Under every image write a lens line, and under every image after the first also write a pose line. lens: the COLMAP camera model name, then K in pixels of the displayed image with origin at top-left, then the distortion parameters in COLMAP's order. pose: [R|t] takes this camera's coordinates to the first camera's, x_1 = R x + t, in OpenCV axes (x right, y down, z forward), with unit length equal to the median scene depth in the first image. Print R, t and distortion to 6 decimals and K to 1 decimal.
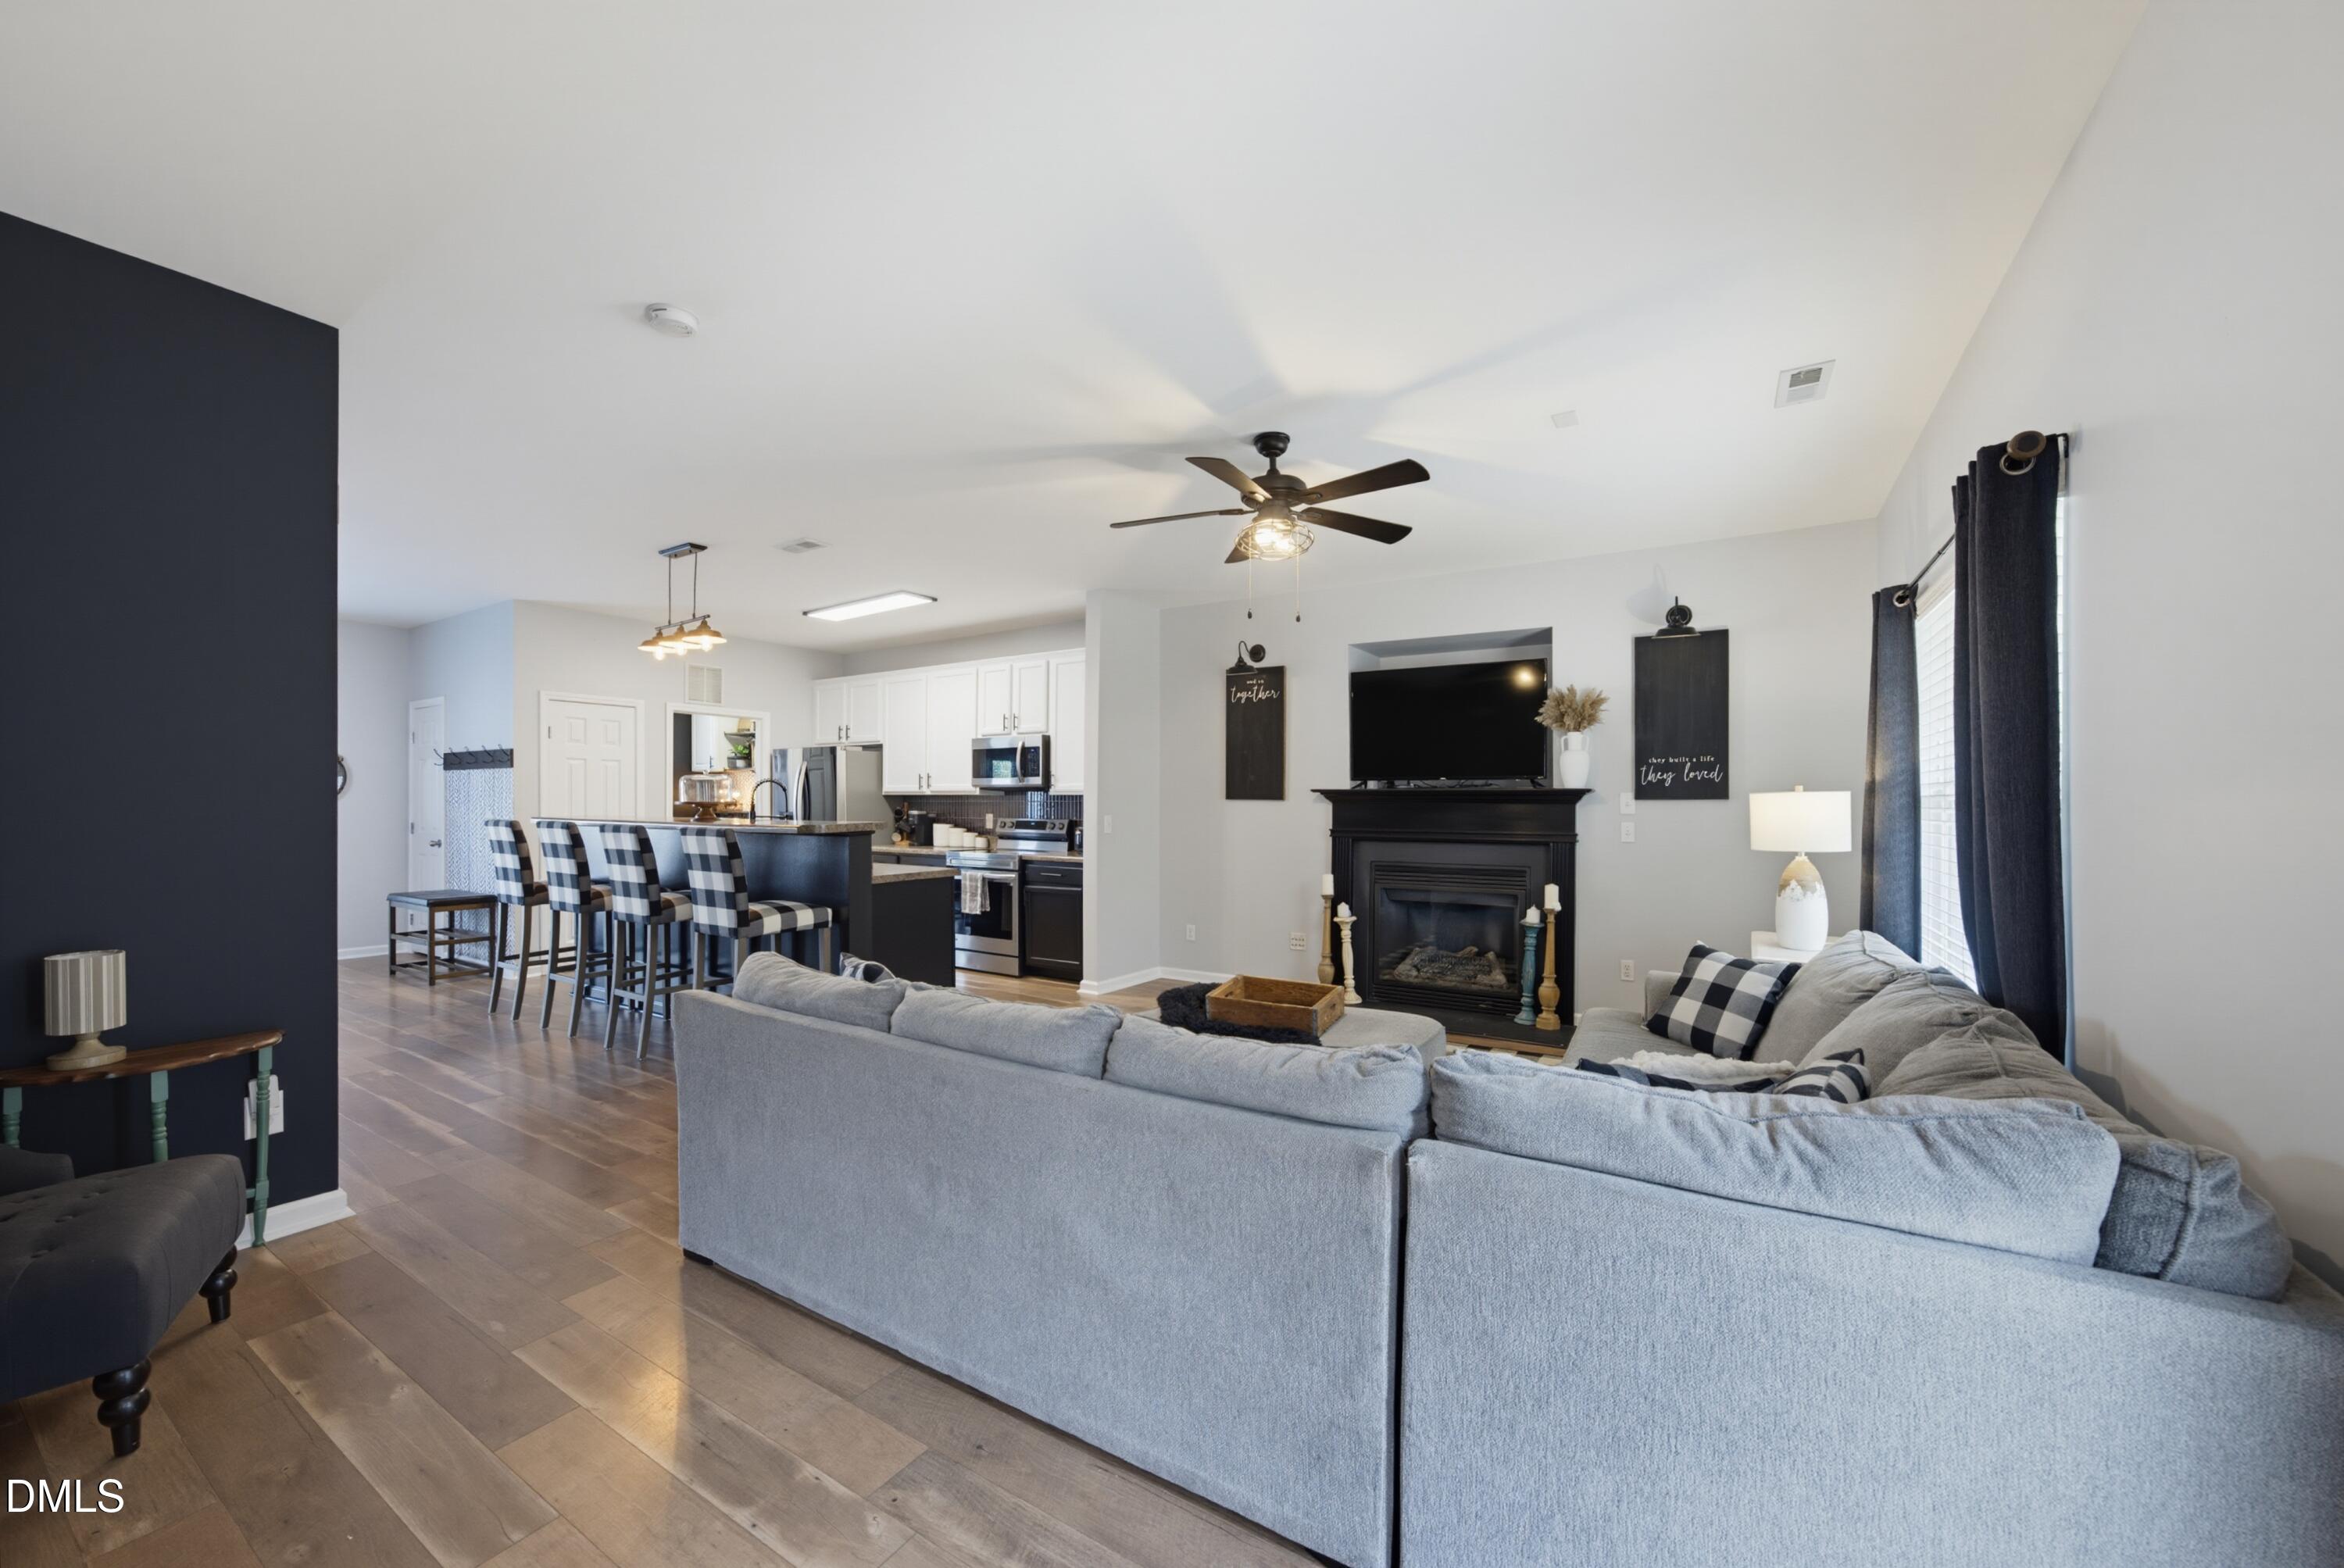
lens RADIAL K [[890.9, 0, 1167.0], [0, 890.9, 802.0], [0, 0, 1]] dist [-0.015860, 0.007715]
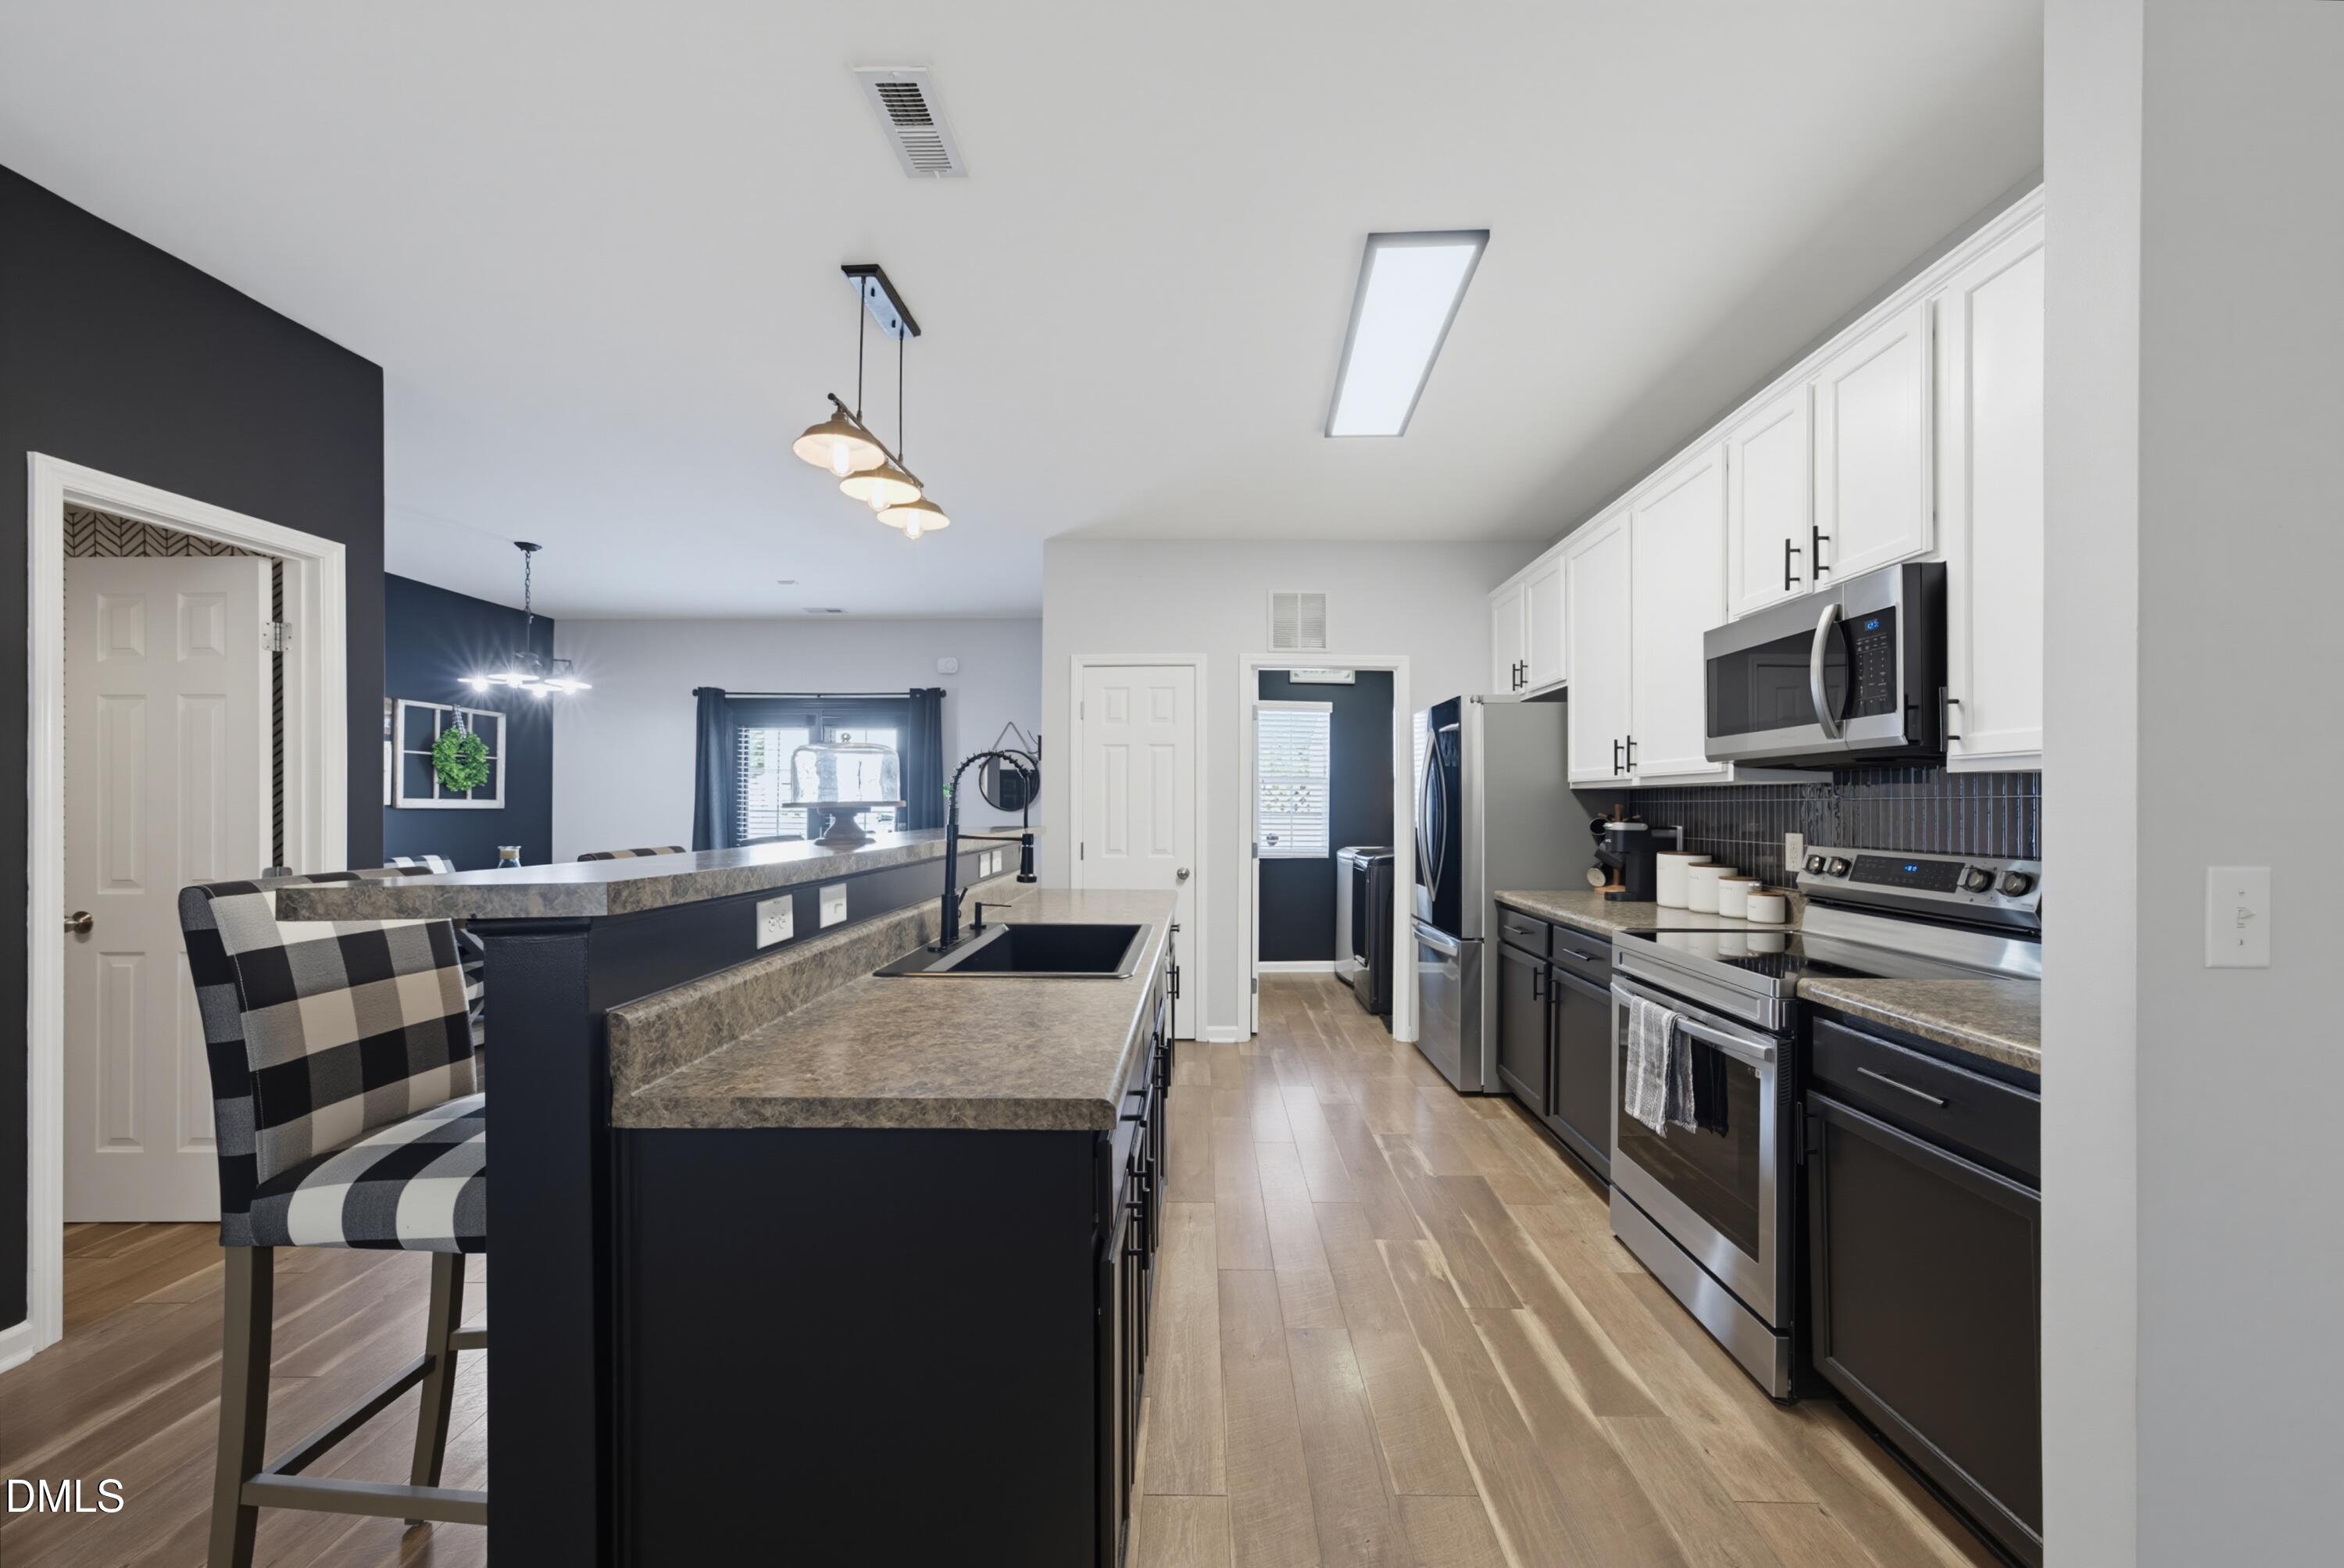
lens RADIAL K [[890.9, 0, 1192.7], [0, 890.9, 805.4], [0, 0, 1]] dist [-0.015860, 0.007715]
pose [[0.533457, -0.004881, -0.845813, -0.025269], [0.005119, 0.999984, -0.002542, 0.001417], [0.845812, -0.002973, 0.533473, 0.728754]]
